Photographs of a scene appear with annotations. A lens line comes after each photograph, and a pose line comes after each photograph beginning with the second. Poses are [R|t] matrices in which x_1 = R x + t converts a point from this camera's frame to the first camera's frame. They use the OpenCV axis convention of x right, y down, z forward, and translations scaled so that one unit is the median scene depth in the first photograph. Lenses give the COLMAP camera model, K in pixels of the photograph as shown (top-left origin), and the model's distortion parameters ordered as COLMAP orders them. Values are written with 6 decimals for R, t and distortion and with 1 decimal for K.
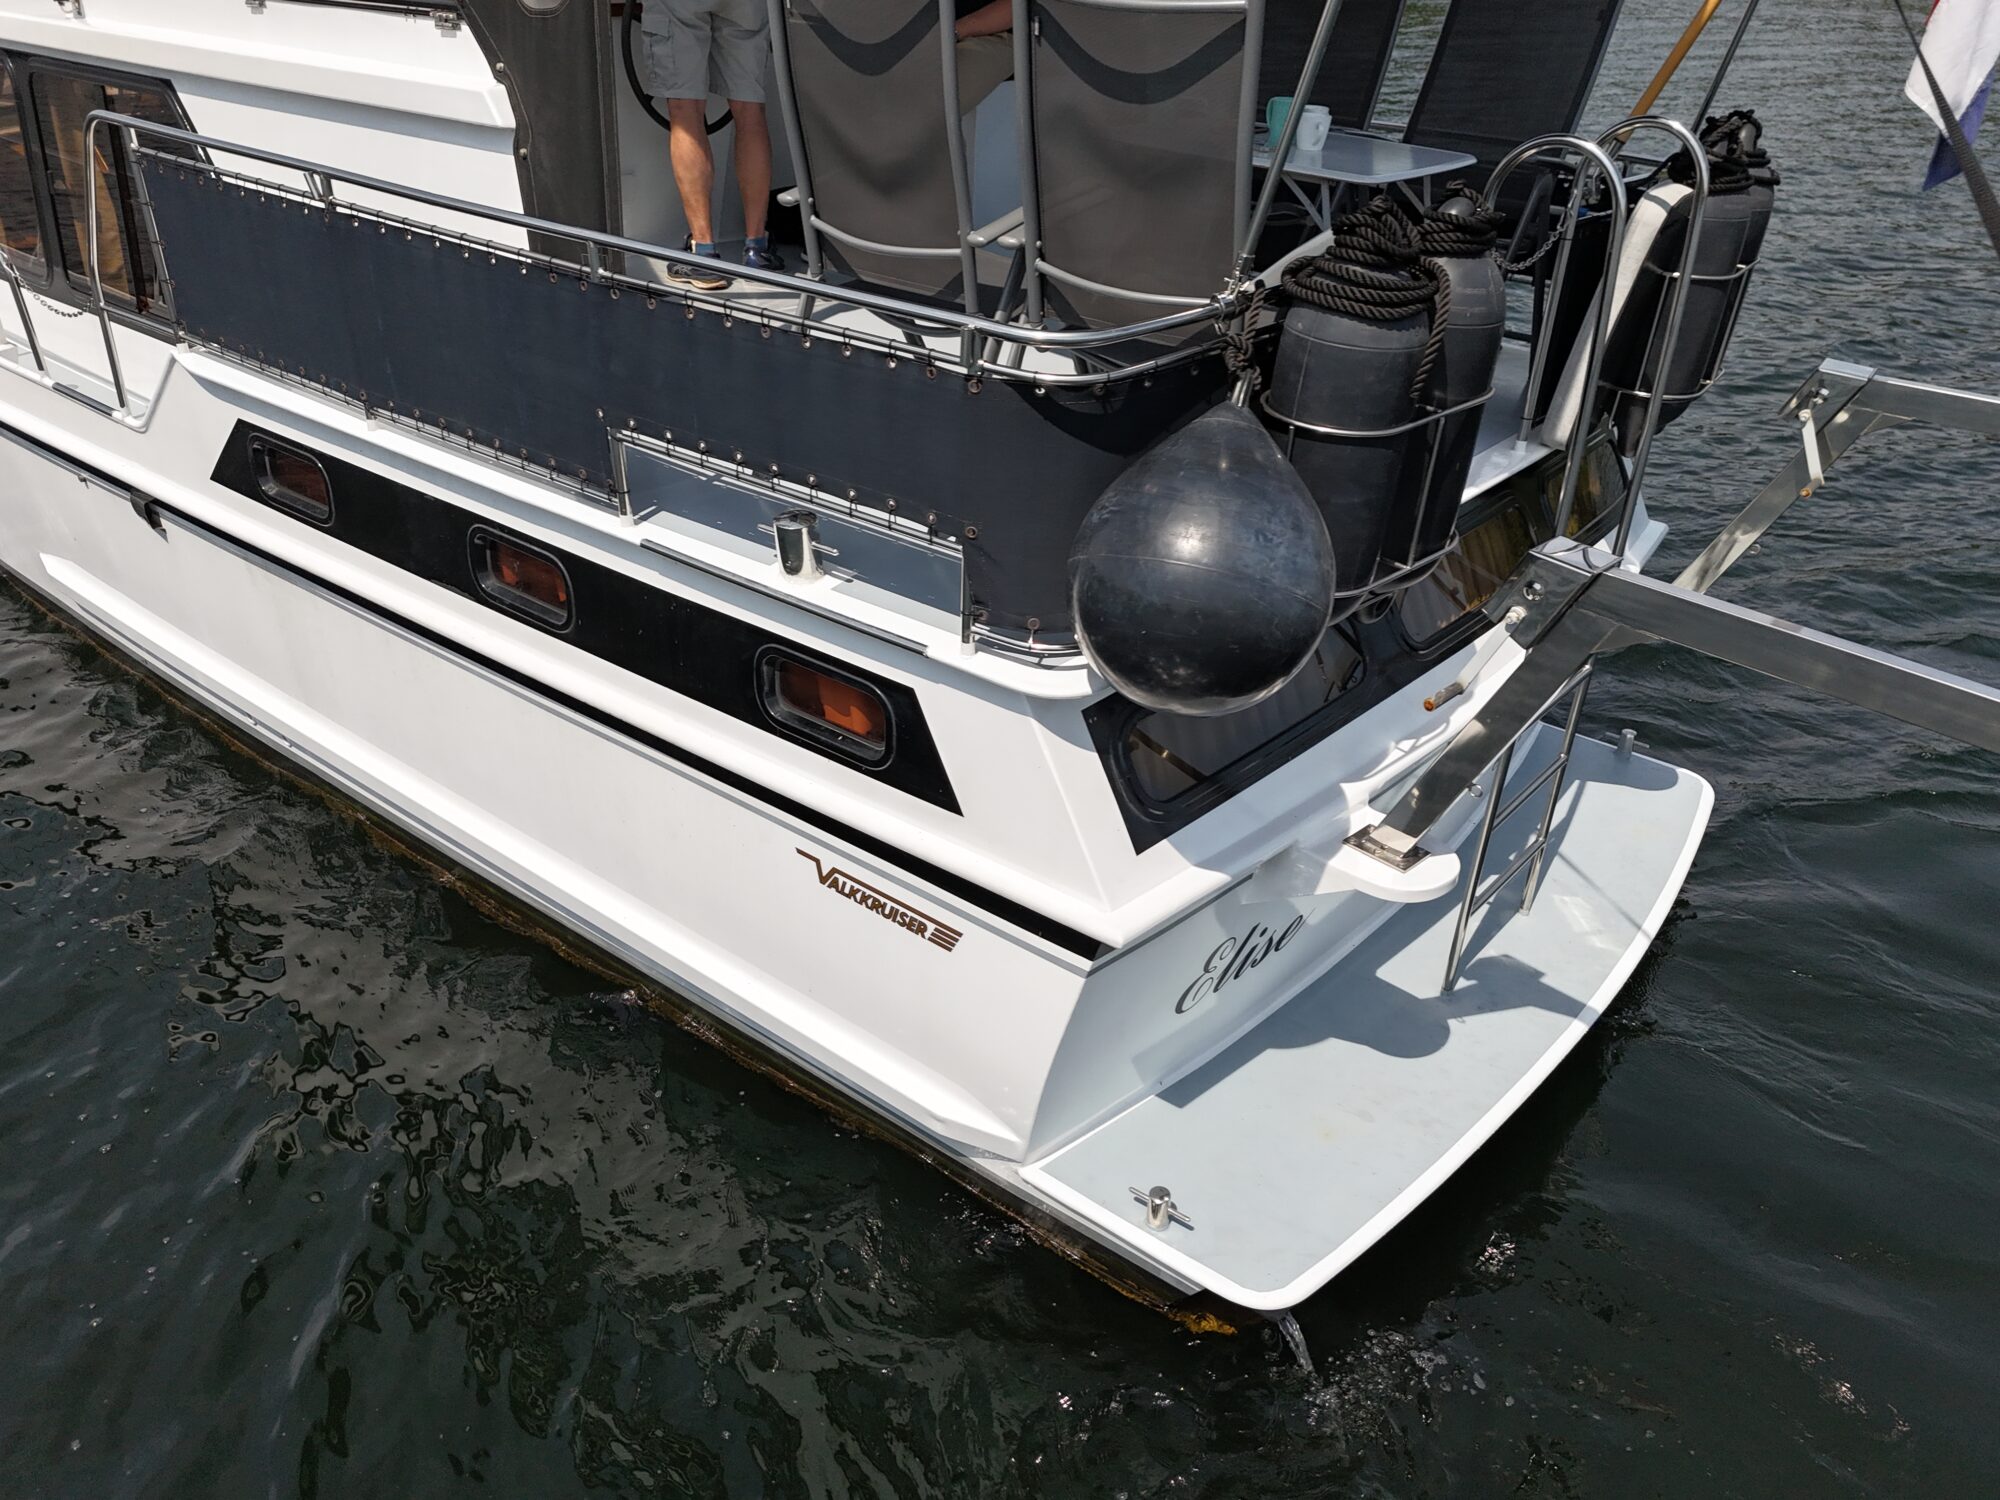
lens RADIAL K [[1498.5, 0, 999.6], [0, 1498.5, 777.9], [0, 0, 1]] dist [0.064584, -0.067787]
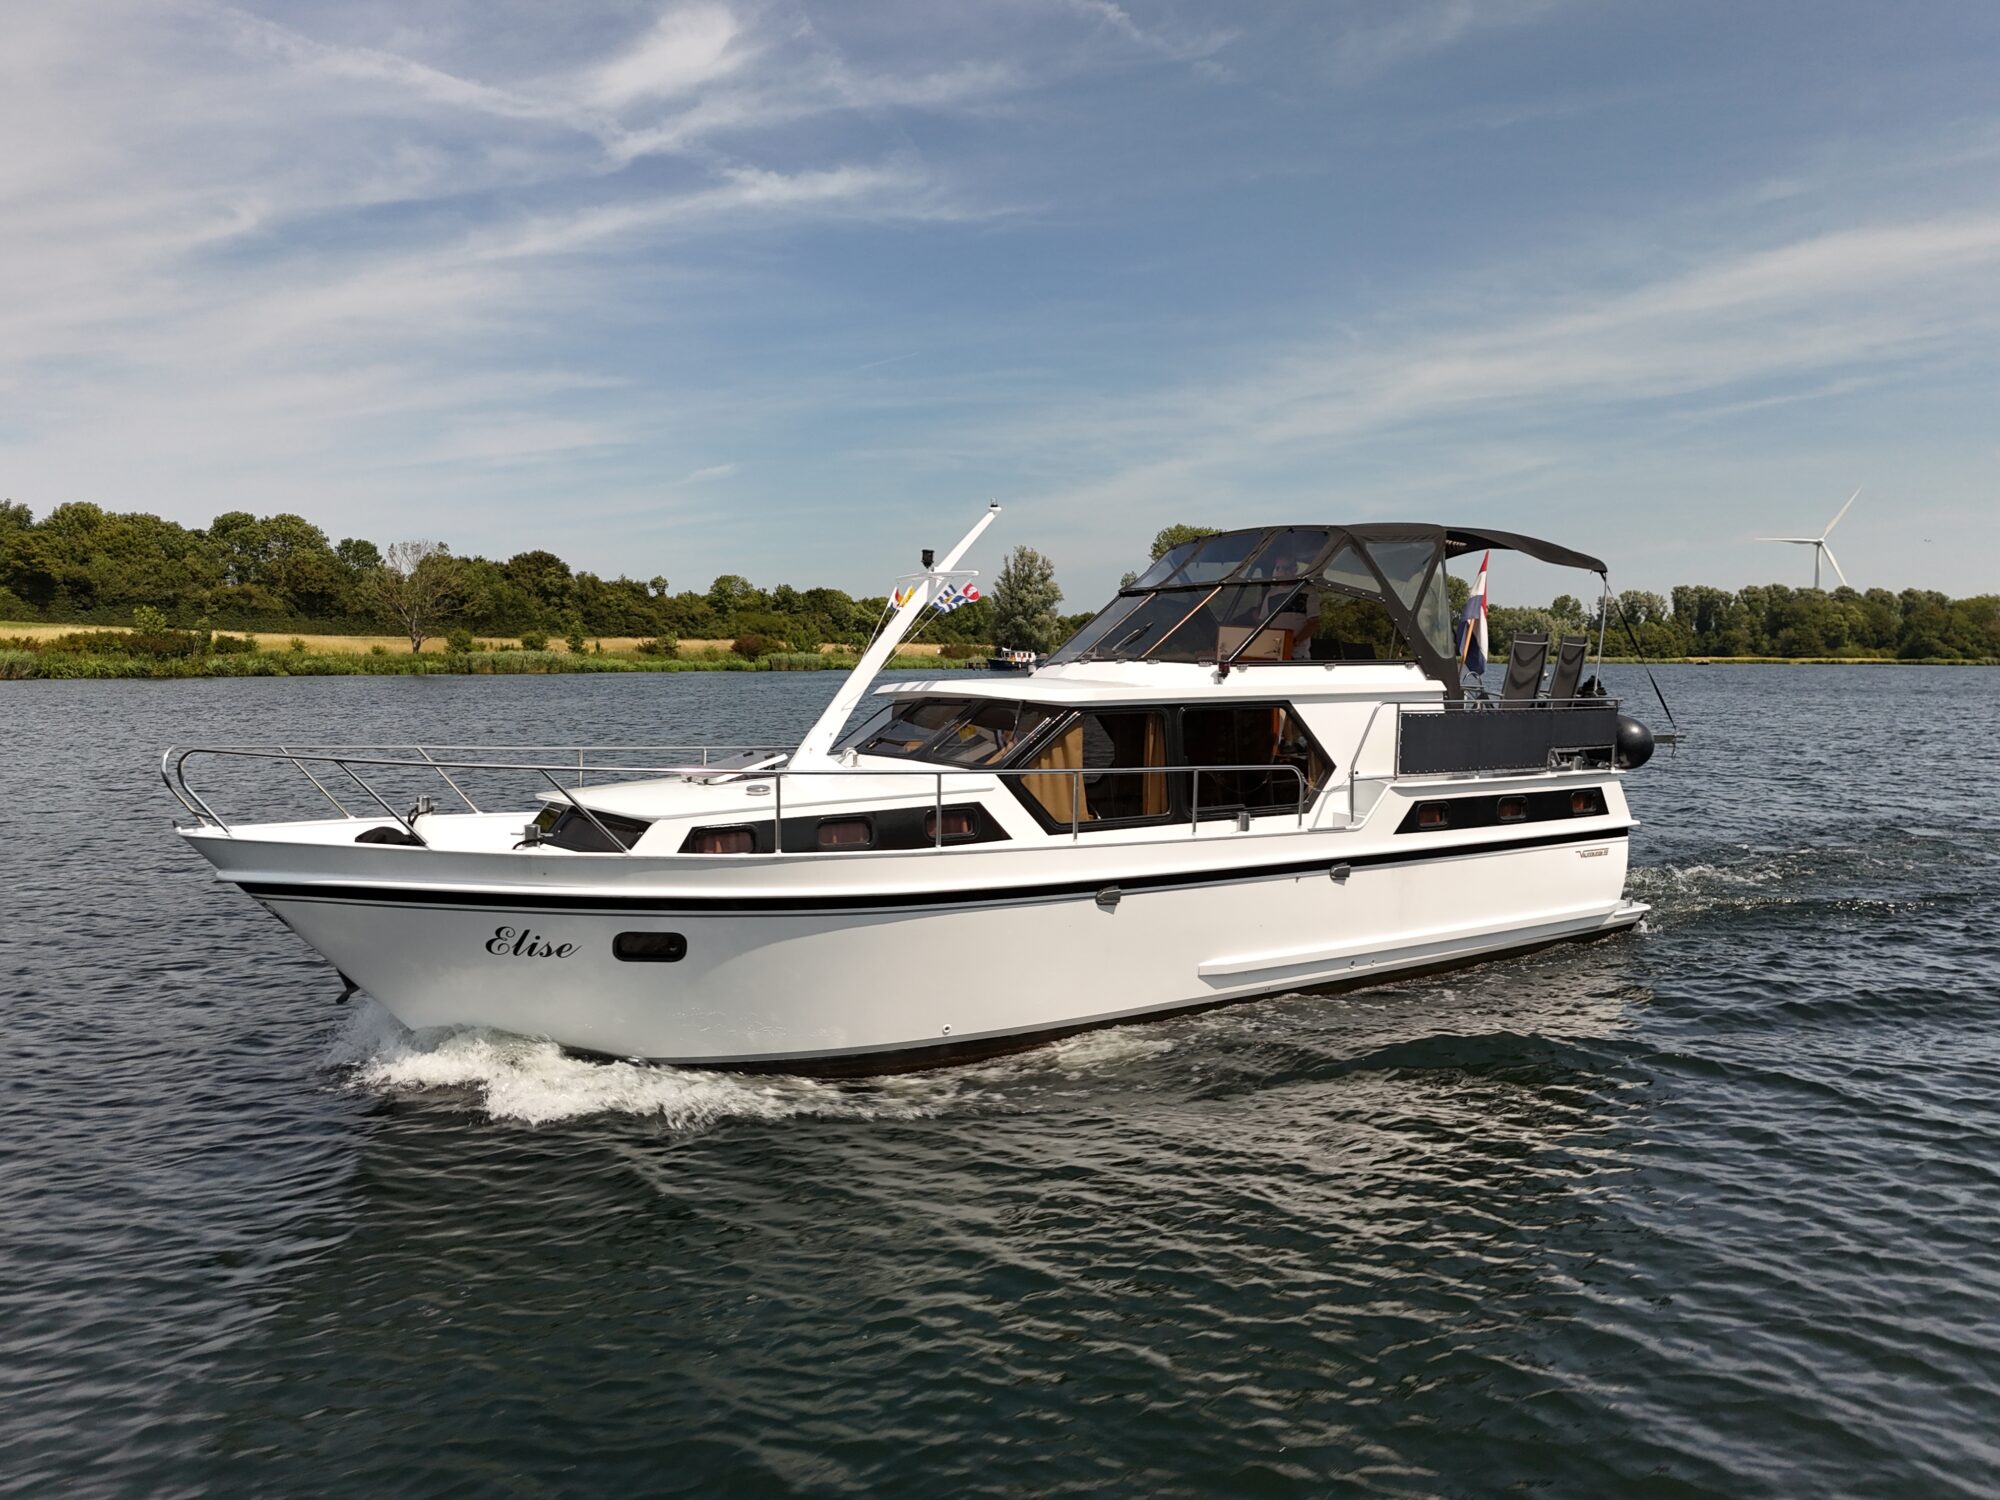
lens RADIAL K [[1498.5, 0, 988.0], [0, 1498.5, 745.5], [0, 0, 1]] dist [0.064584, -0.067787]
pose [[0.253371, -0.079371, 0.964108, -4.208162], [0.494163, 0.867402, -0.058458, -0.699106], [-0.831629, 0.491238, 0.258996, 1.158863]]
